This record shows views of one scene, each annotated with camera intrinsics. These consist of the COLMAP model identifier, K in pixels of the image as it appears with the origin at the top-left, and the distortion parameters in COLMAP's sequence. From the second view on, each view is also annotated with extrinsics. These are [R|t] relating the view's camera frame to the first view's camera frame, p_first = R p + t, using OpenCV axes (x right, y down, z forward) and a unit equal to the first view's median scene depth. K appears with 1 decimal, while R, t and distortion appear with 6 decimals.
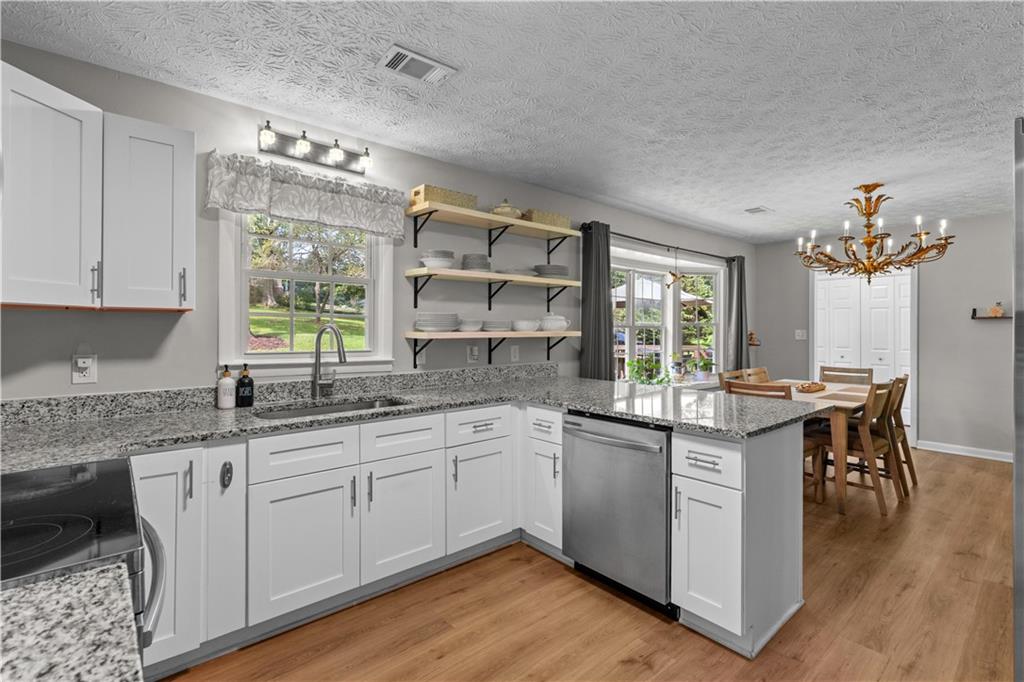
lens RADIAL K [[463.9, 0, 523.7], [0, 463.9, 327.1], [0, 0, 1]] dist [-0.000287, -0.000393]
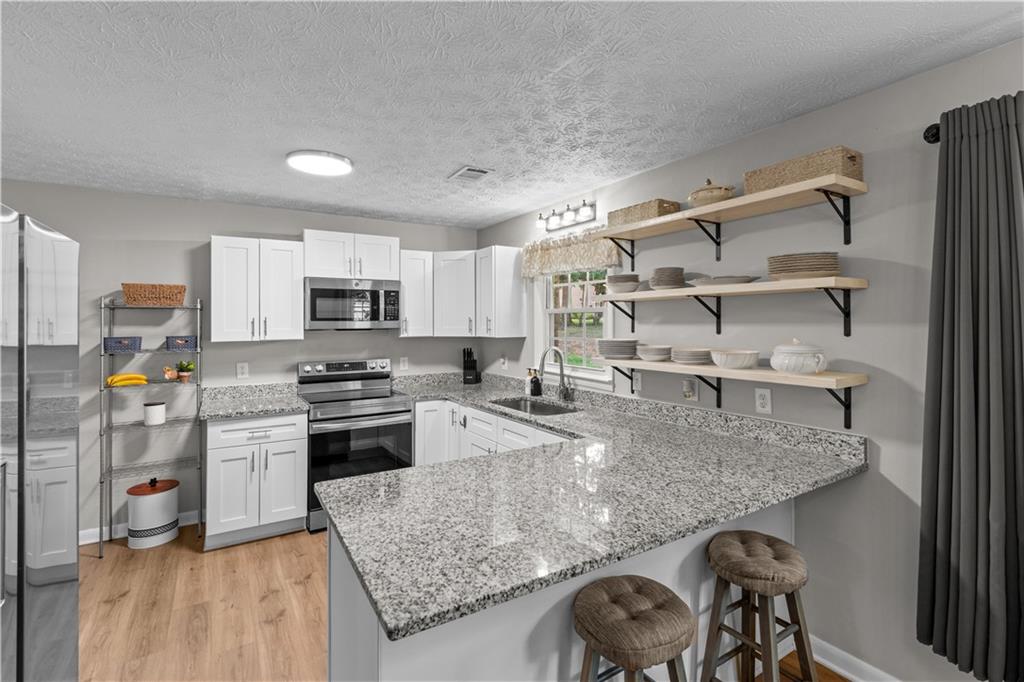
lens RADIAL K [[463.9, 0, 519.3], [0, 463.9, 319.4], [0, 0, 1]] dist [-0.000287, -0.000393]
pose [[-0.129333, -0.015306, -0.991483, 0.655168], [-0.000977, 0.999882, -0.015308, -0.044467], [0.991601, -0.001011, -0.129333, 0.750683]]
